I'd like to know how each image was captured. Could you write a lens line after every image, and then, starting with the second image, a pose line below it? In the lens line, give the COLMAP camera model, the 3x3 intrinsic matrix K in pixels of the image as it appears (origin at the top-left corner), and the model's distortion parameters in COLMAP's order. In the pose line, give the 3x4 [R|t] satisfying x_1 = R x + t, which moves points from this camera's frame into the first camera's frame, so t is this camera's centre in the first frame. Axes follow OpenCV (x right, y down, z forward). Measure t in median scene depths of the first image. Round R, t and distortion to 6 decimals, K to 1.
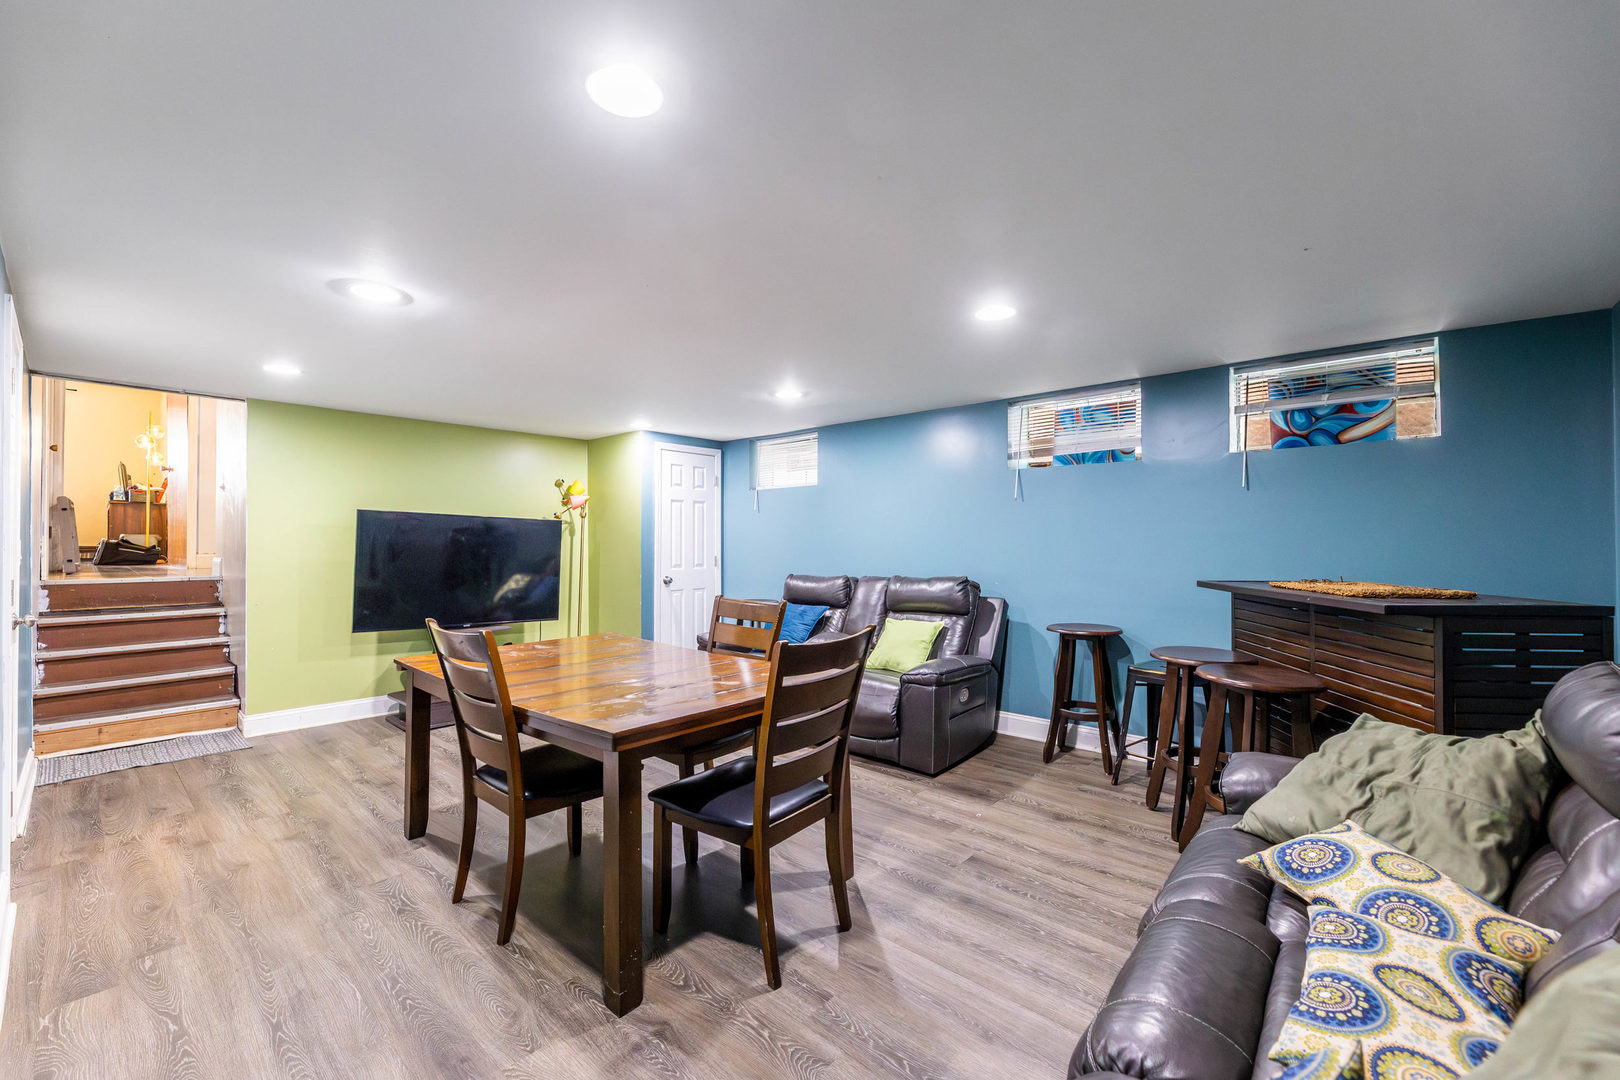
lens RADIAL K [[658.6, 0, 810.0], [0, 658.6, 540.0], [0, 0, 1]] dist [0.000956, 0.000090]
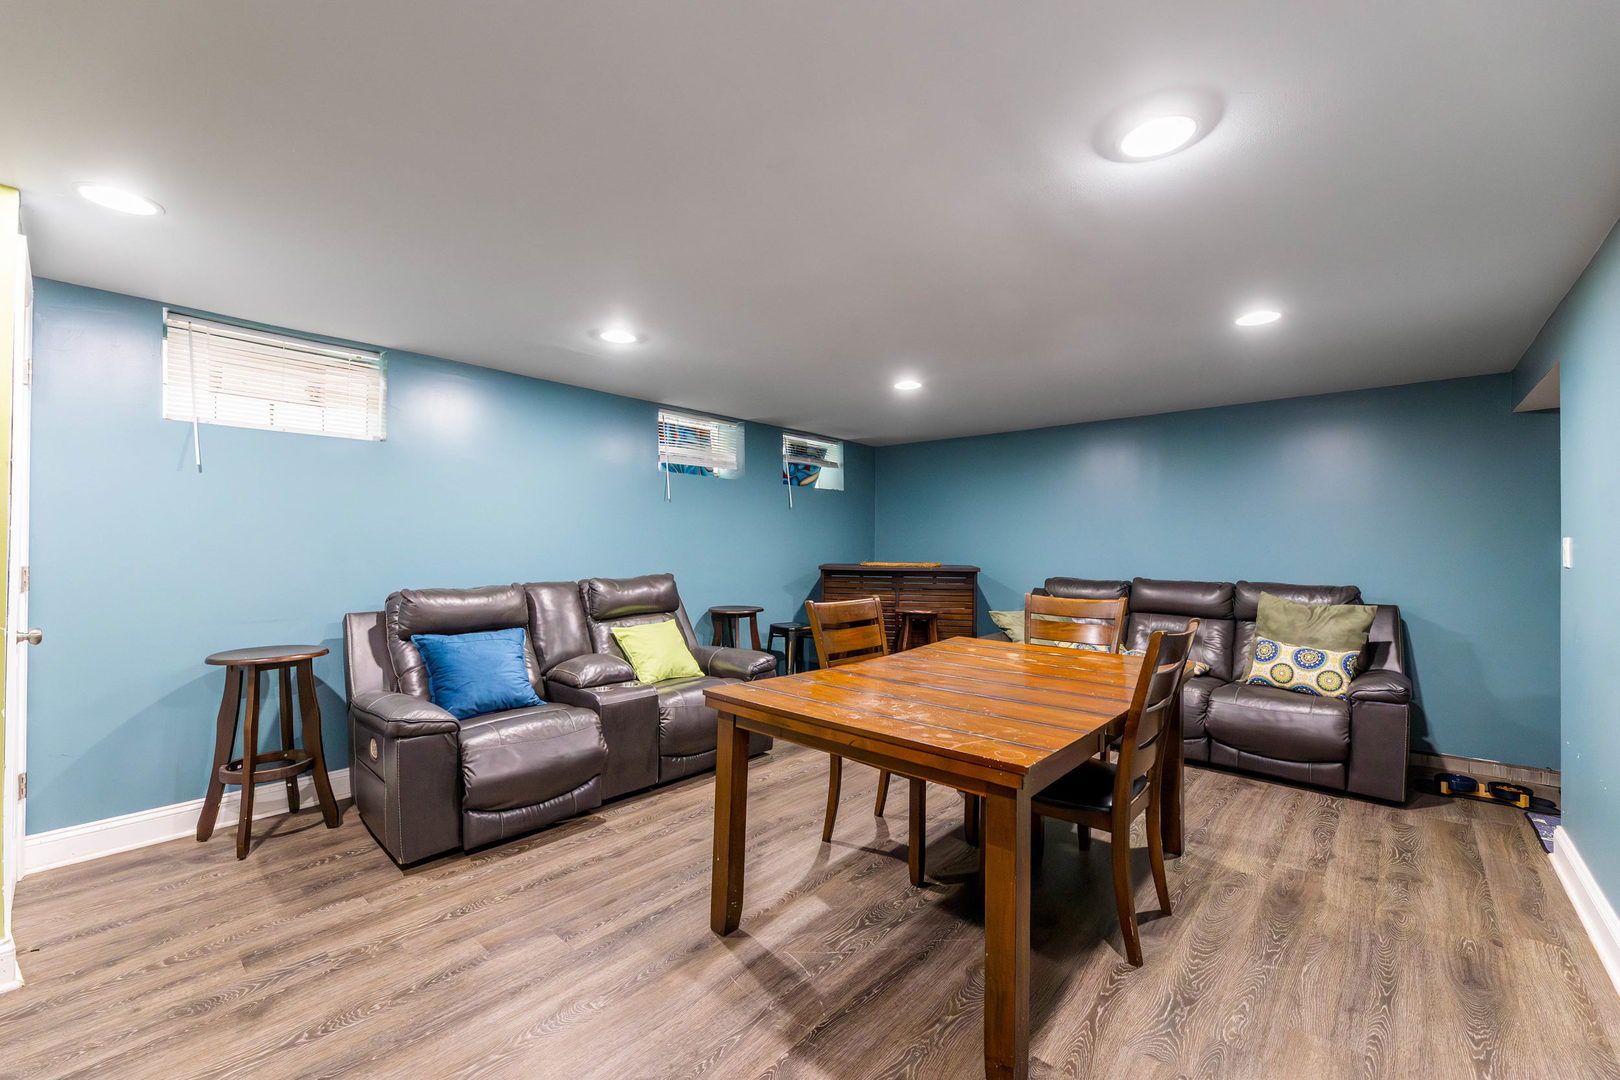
lens RADIAL K [[658.6, 0, 810.0], [0, 658.6, 540.0], [0, 0, 1]] dist [0.000956, 0.000090]
pose [[-0.002800, 0.012049, 0.999923, -0.994694], [-0.006625, 0.999905, -0.012067, 0.018951], [-0.999974, -0.006658, -0.002720, 1.027764]]
